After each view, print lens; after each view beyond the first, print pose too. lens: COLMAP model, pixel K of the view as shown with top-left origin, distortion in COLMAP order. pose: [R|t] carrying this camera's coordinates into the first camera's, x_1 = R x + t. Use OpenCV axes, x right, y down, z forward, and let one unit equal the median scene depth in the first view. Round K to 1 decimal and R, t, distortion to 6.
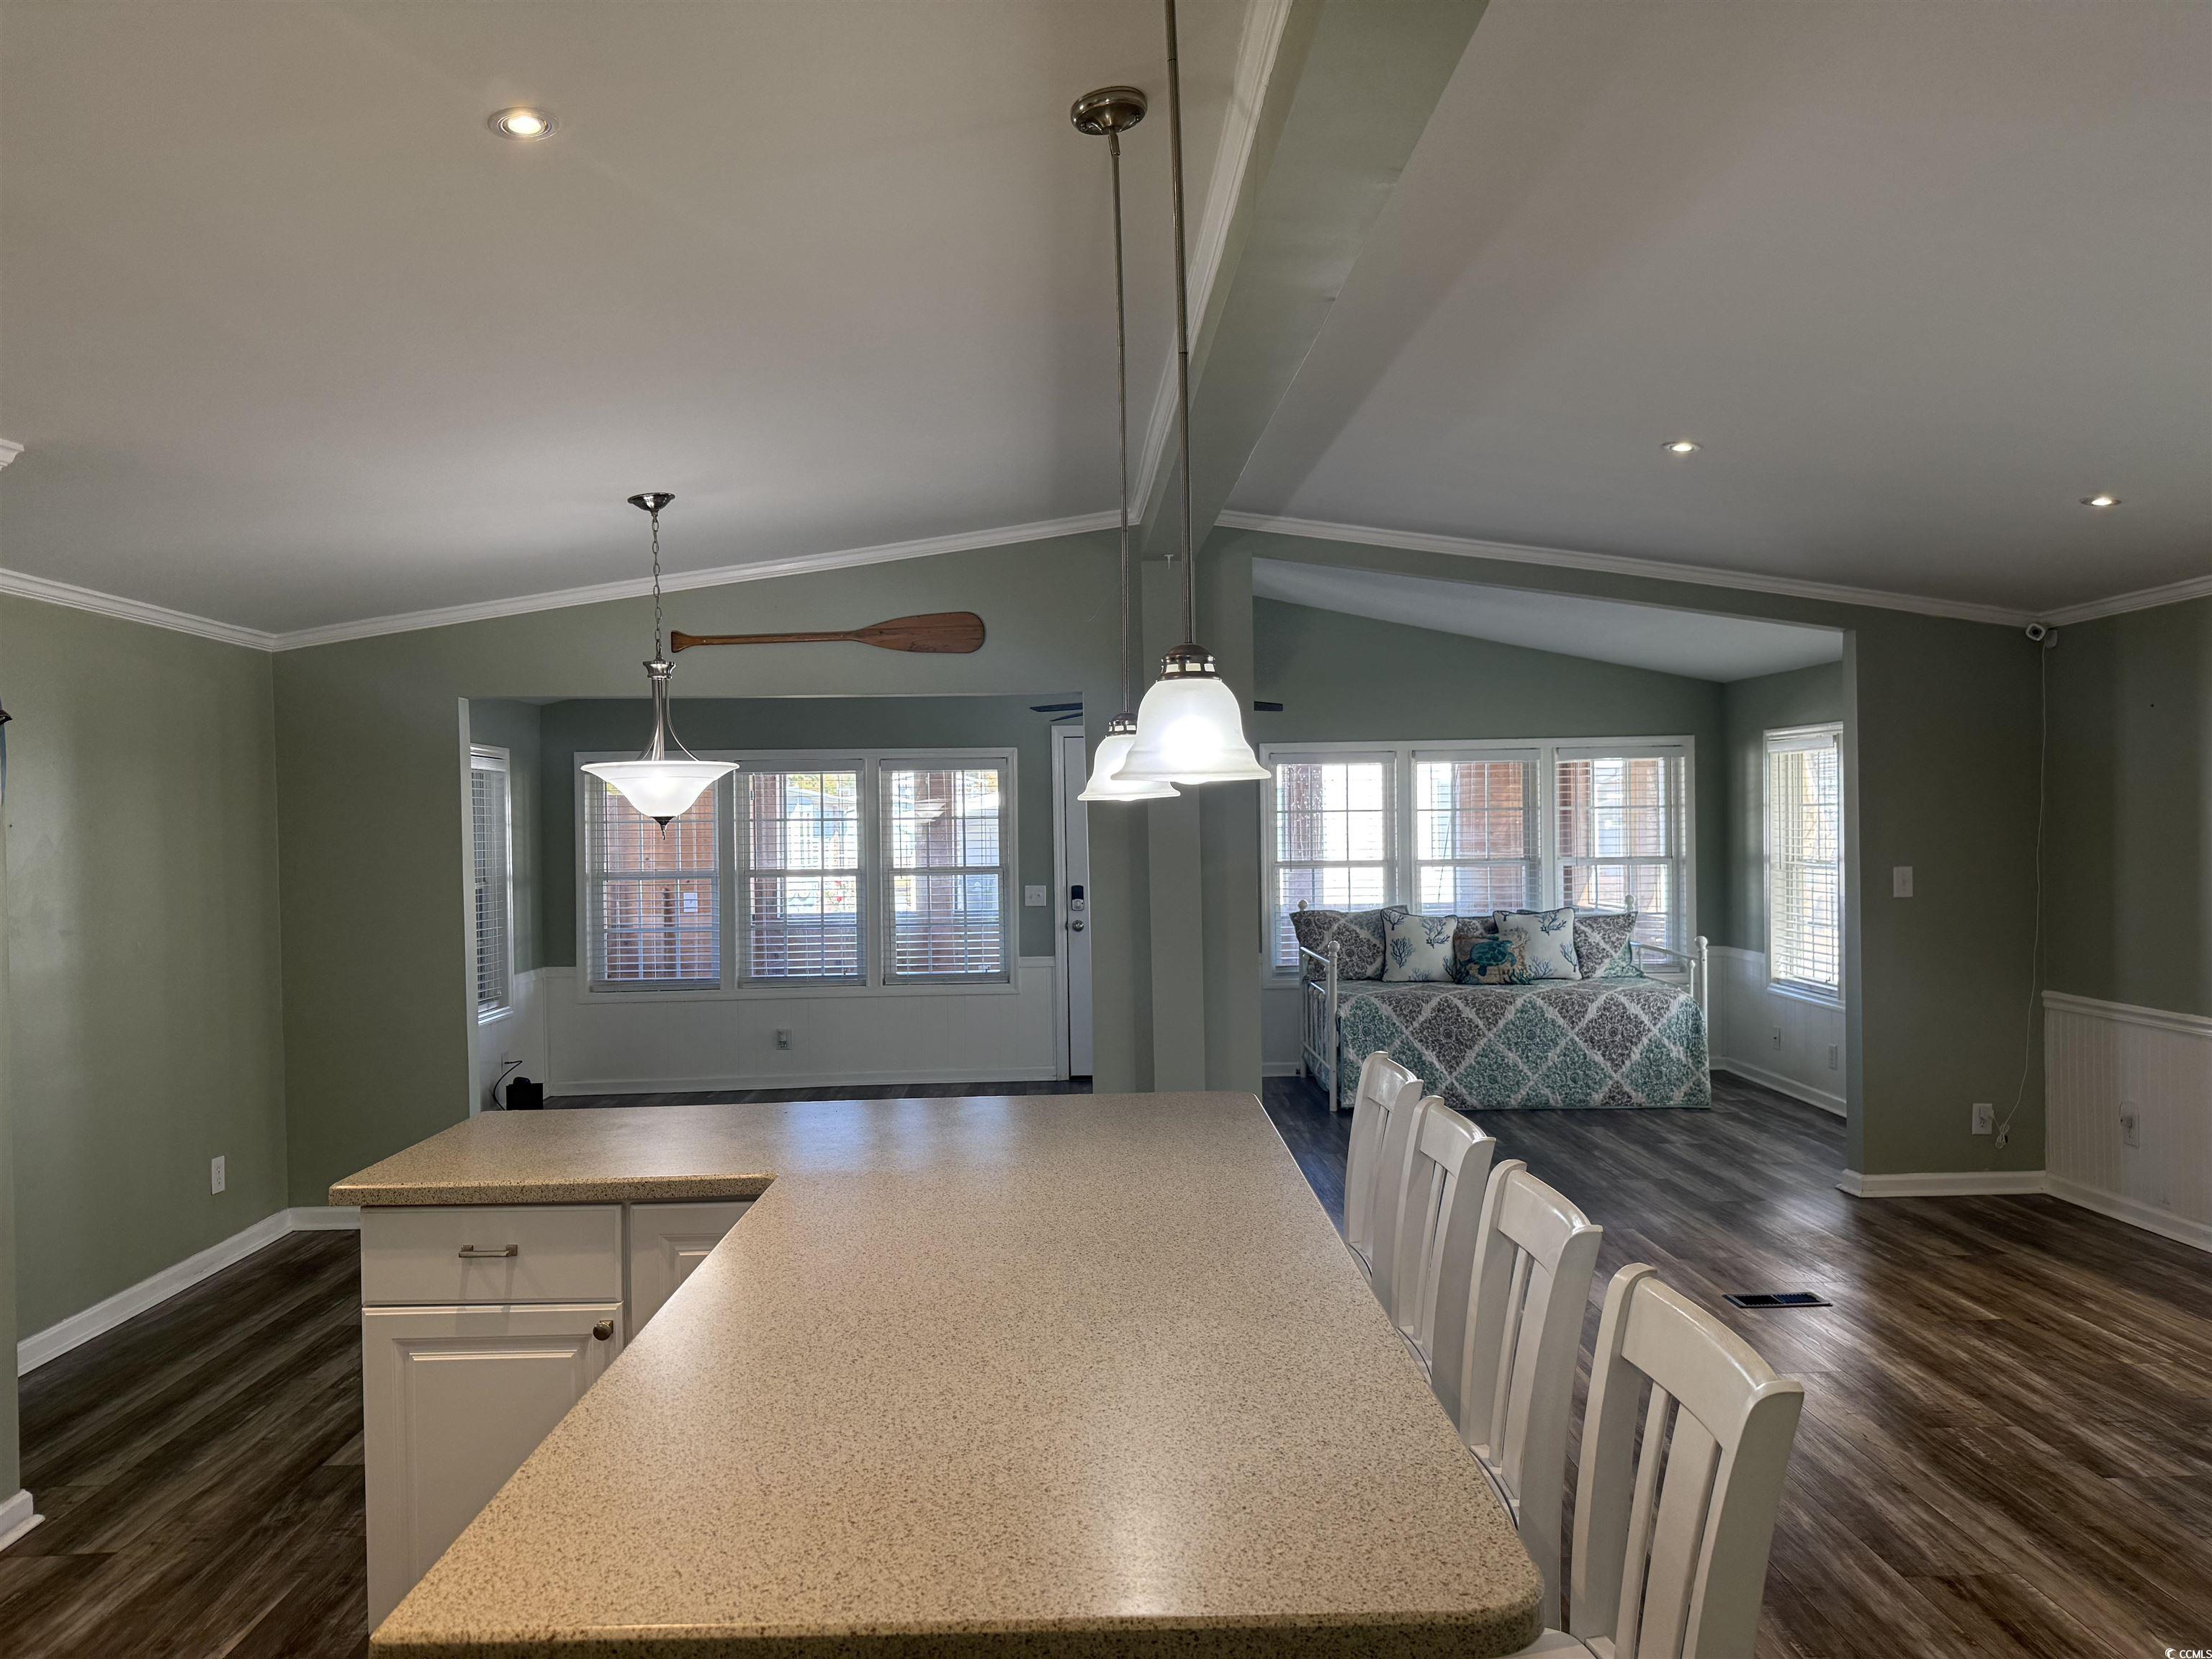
lens RADIAL K [[1540.6, 0, 1106.0], [0, 1540.6, 829.5], [0, 0, 1]] dist [0.073775, -0.103960]
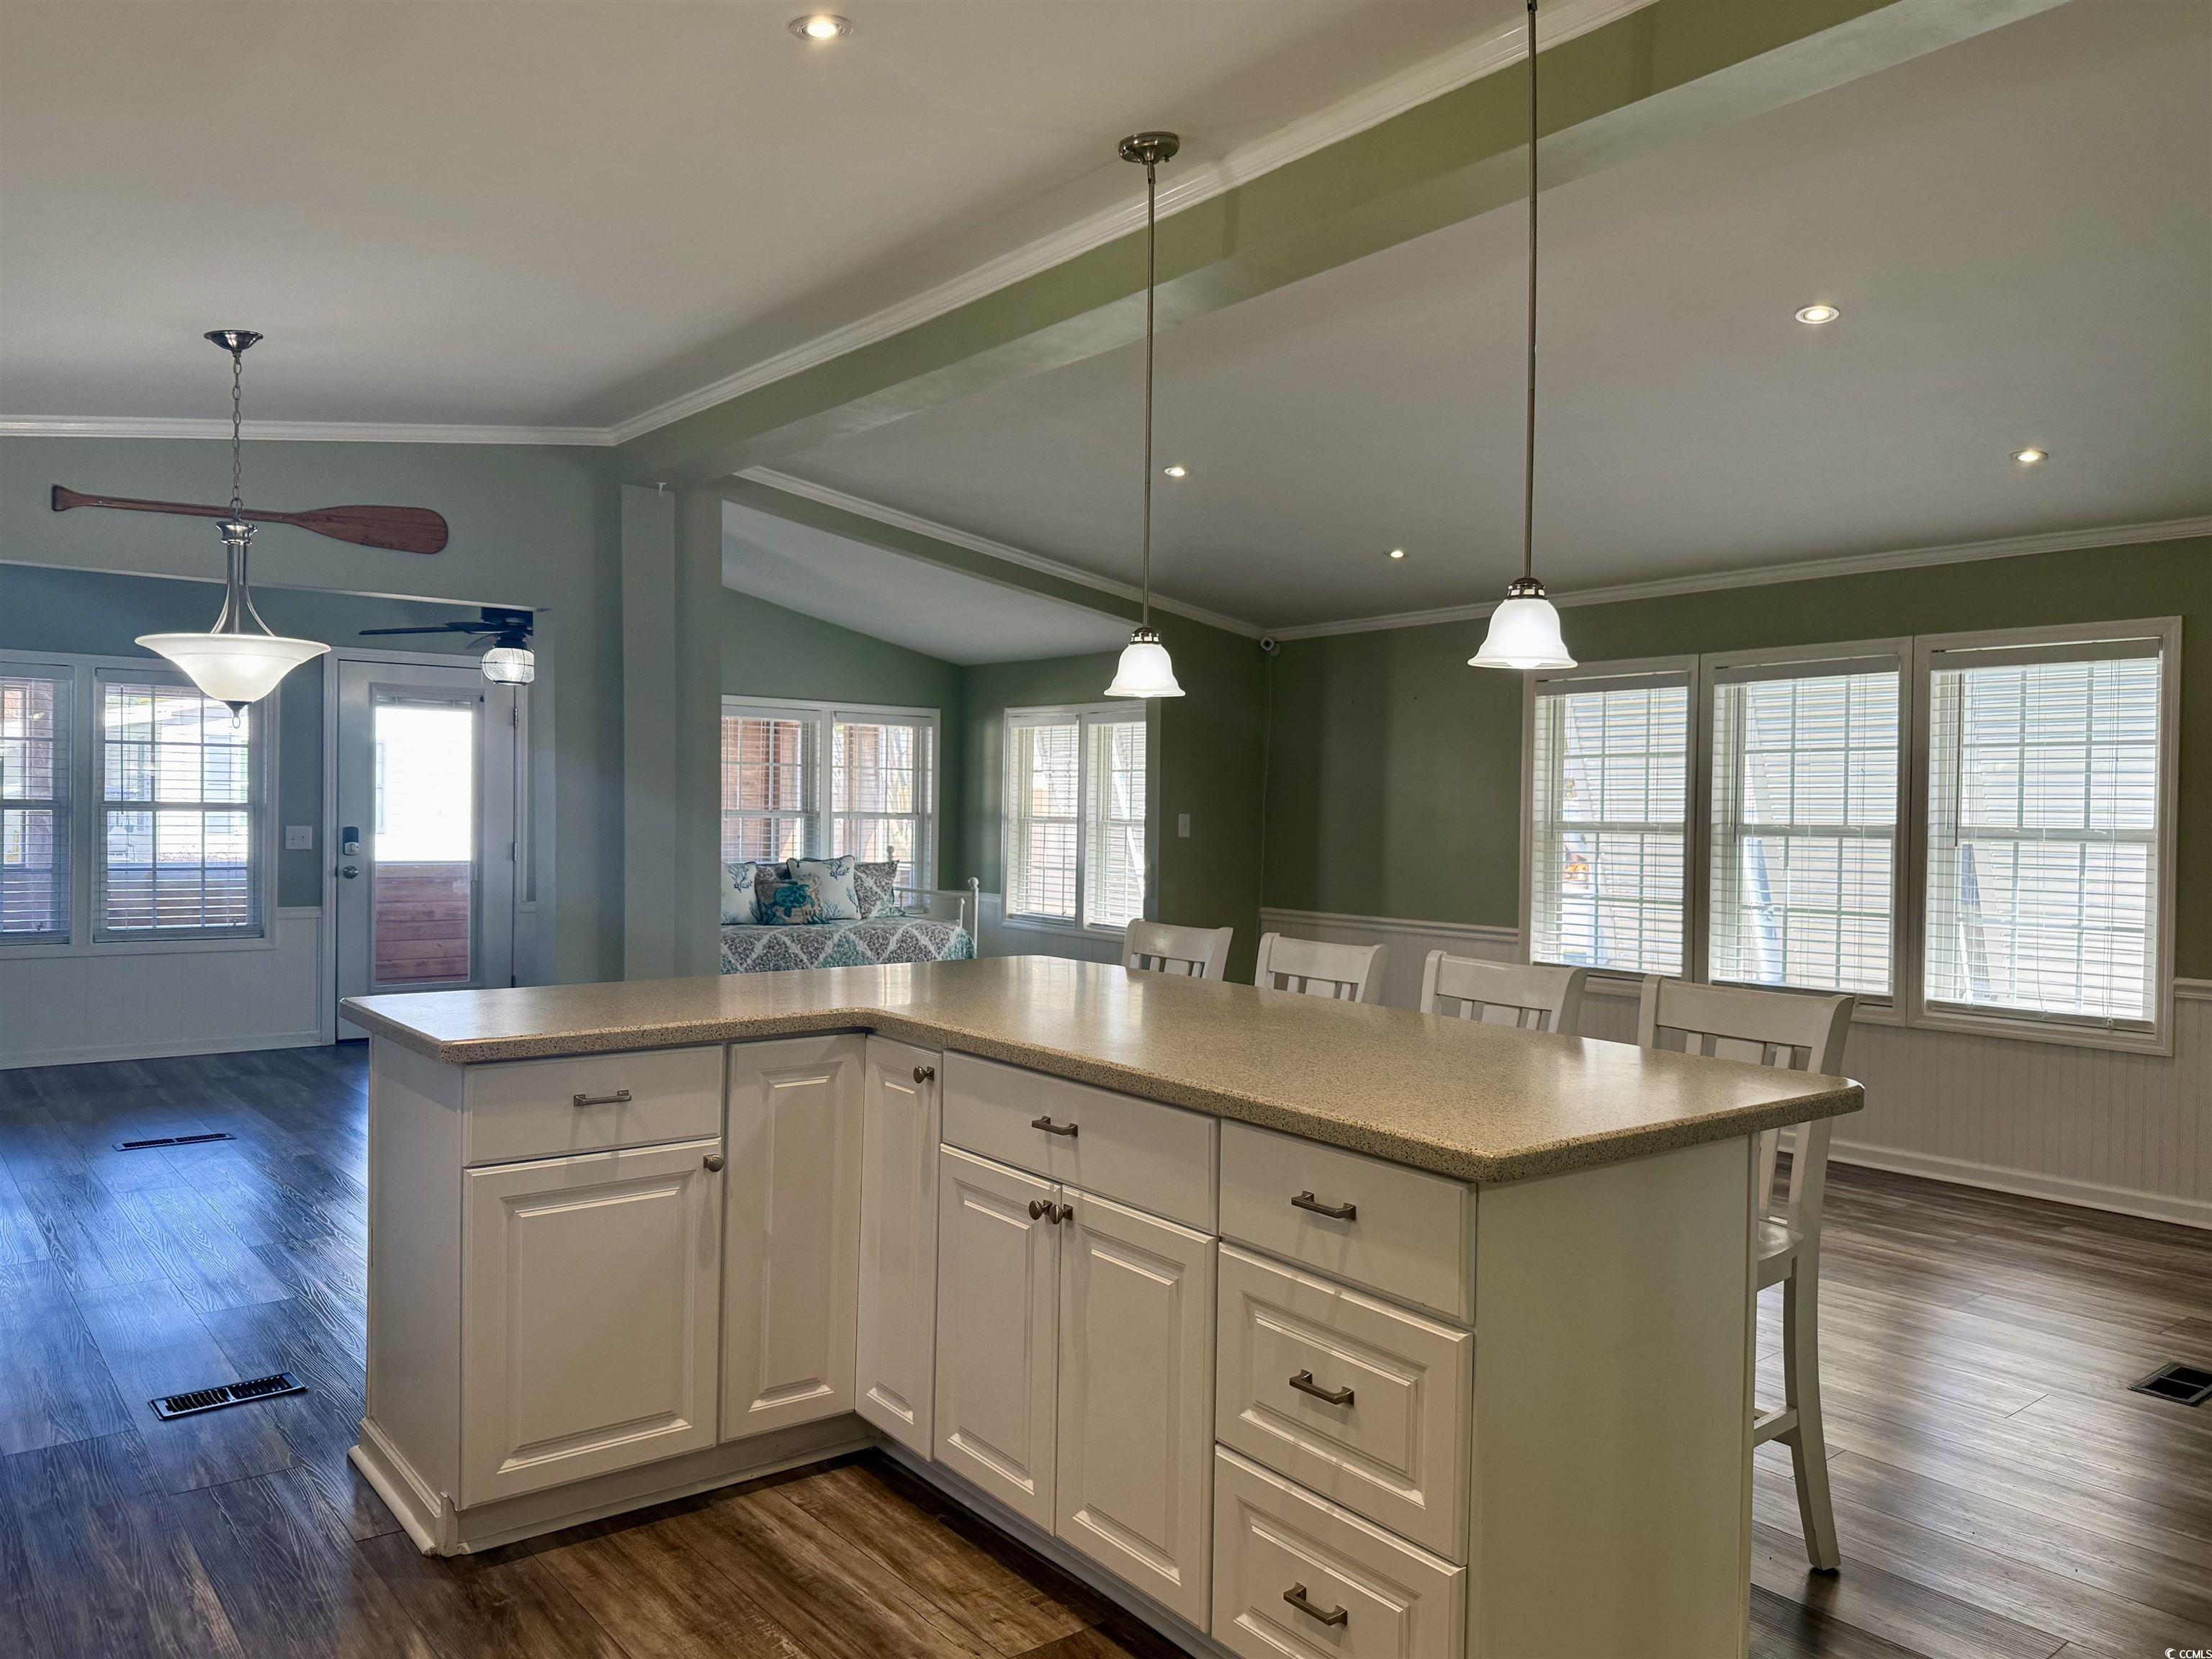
lens RADIAL K [[1553.9, 0, 1106.0], [0, 1553.9, 829.5], [0, 0, 1]] dist [0.085610, -0.115943]
pose [[0.798306, 0.020620, 0.601899, -0.248237], [-0.026188, 0.999657, 0.000486, 0.028995], [-0.601682, -0.016151, 0.798572, -0.001239]]
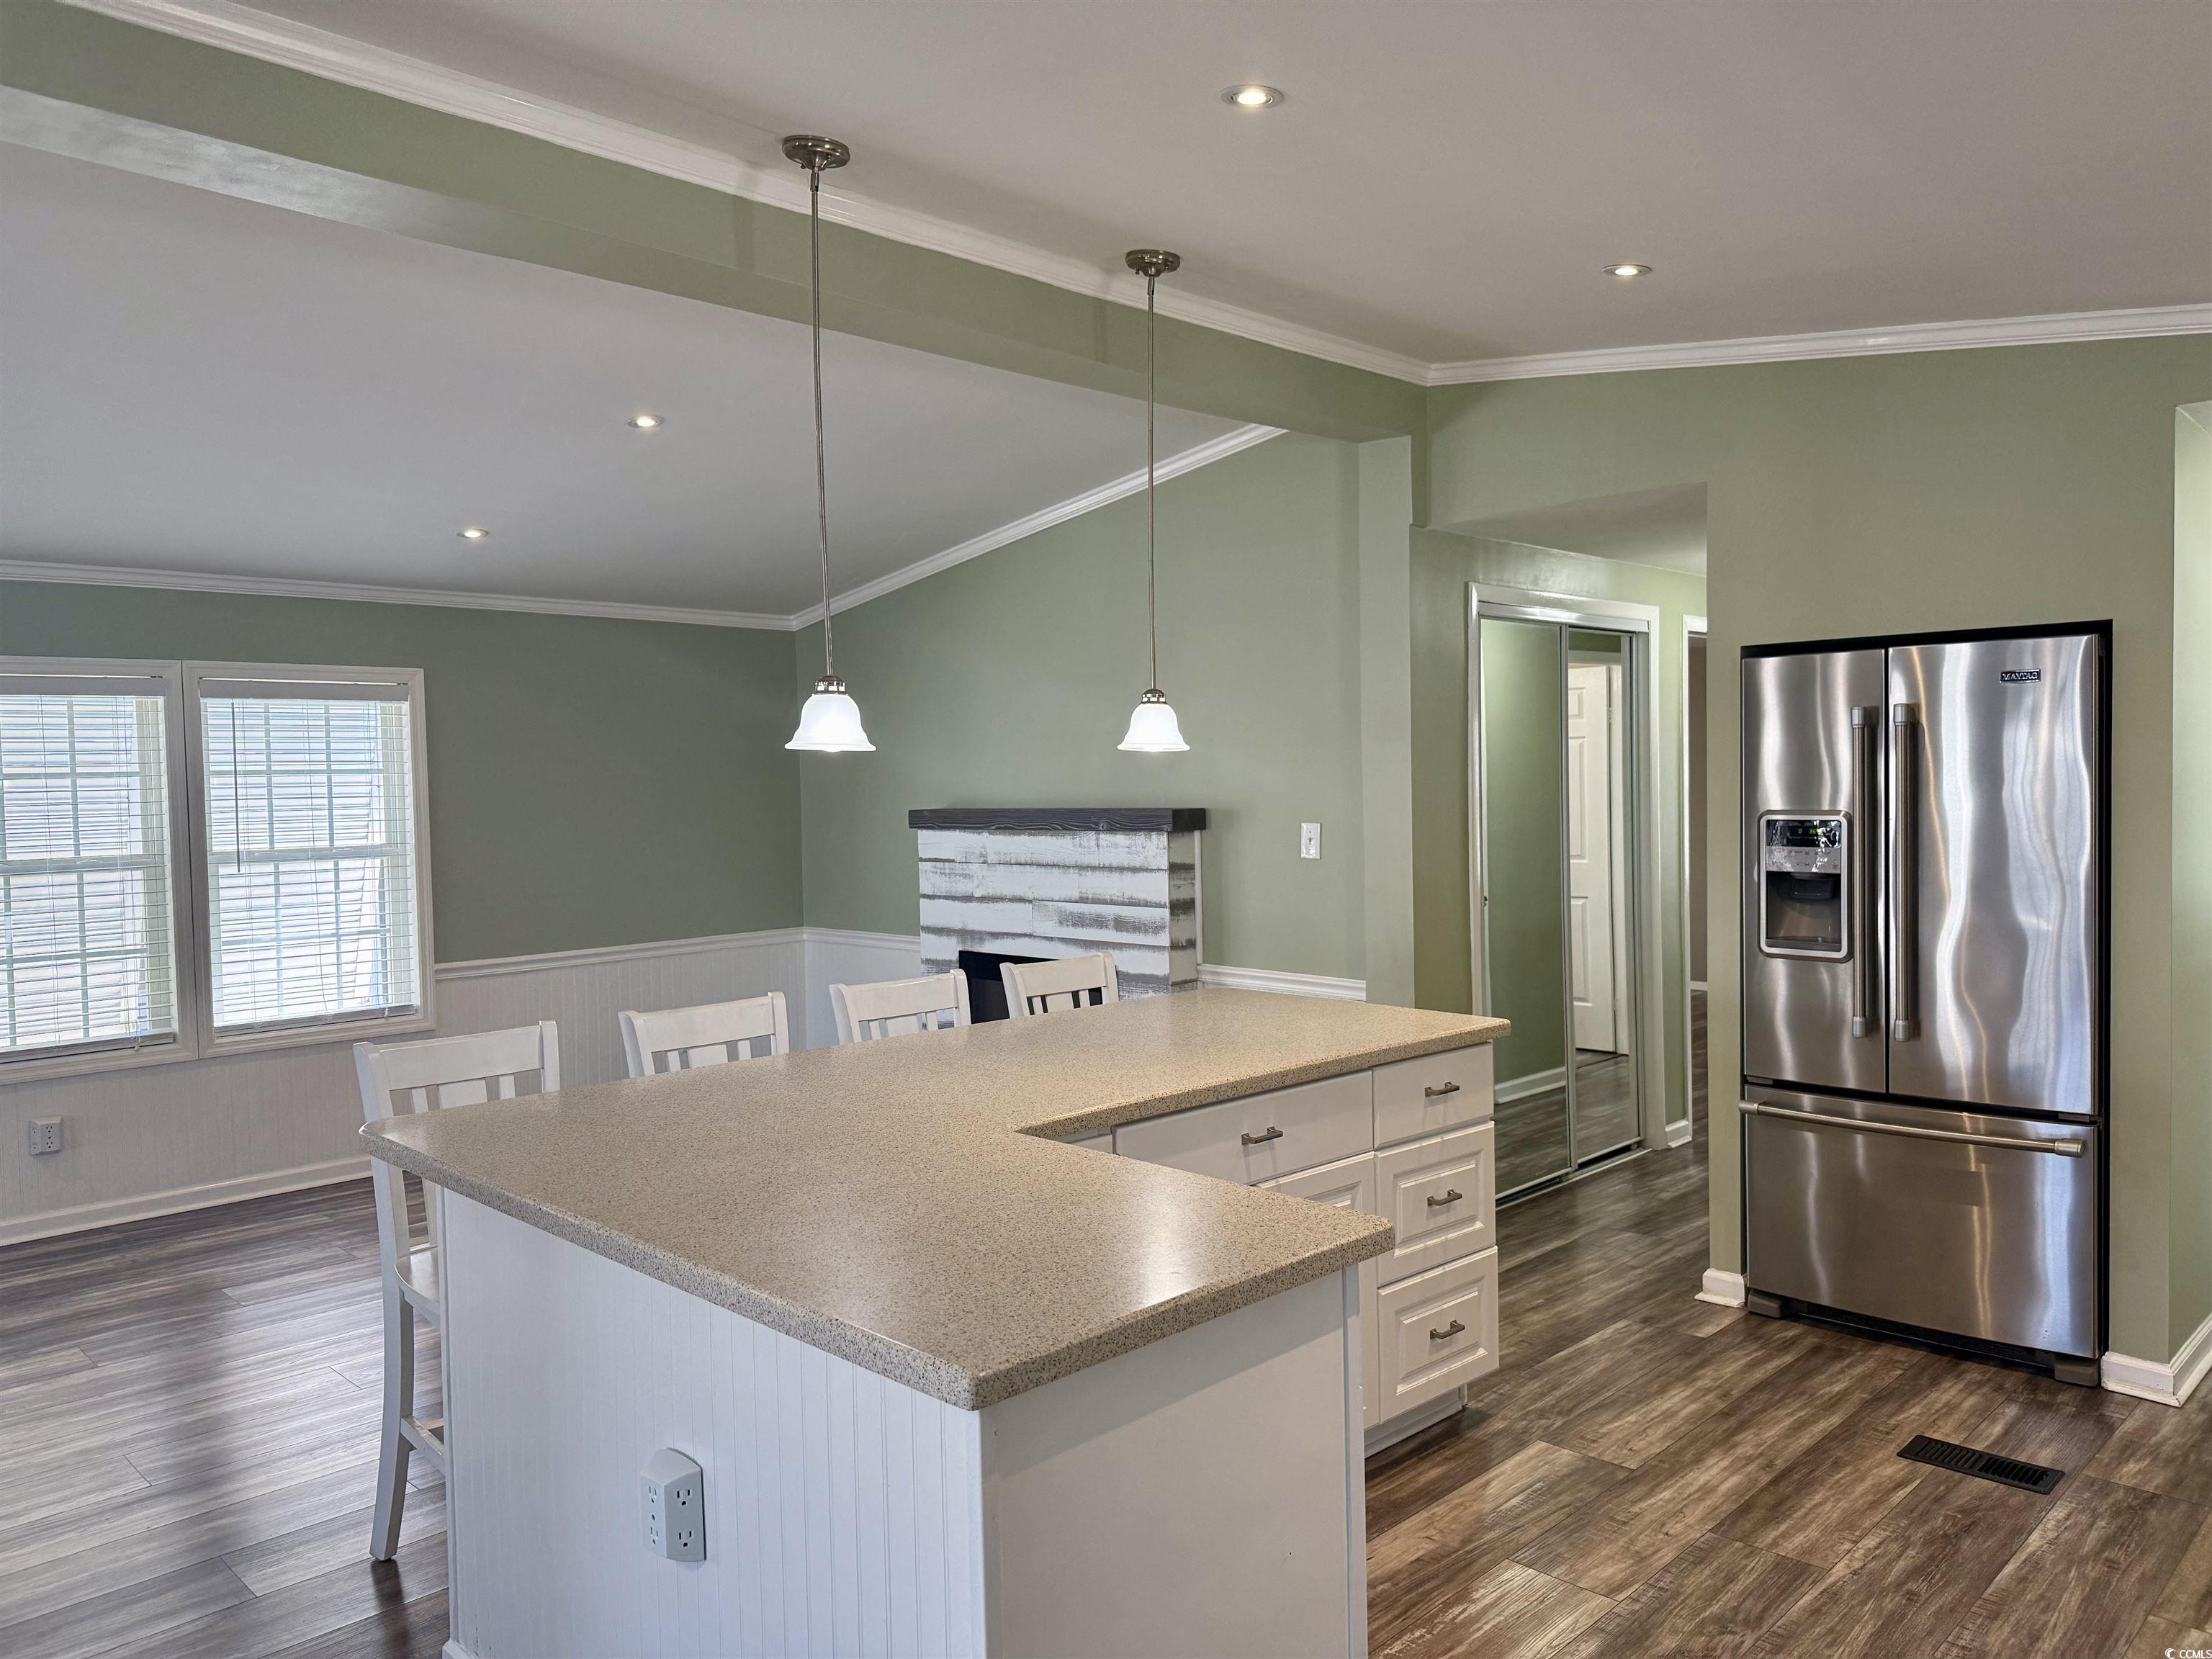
lens RADIAL K [[1532.4, 0, 1106.0], [0, 1532.4, 829.5], [0, 0, 1]] dist [0.045486, -0.110710]
pose [[-0.698163, 0.010628, 0.715860, -0.299393], [0.035028, 0.999199, 0.019327, 0.008280], [-0.715081, 0.038569, -0.697977, 0.527558]]
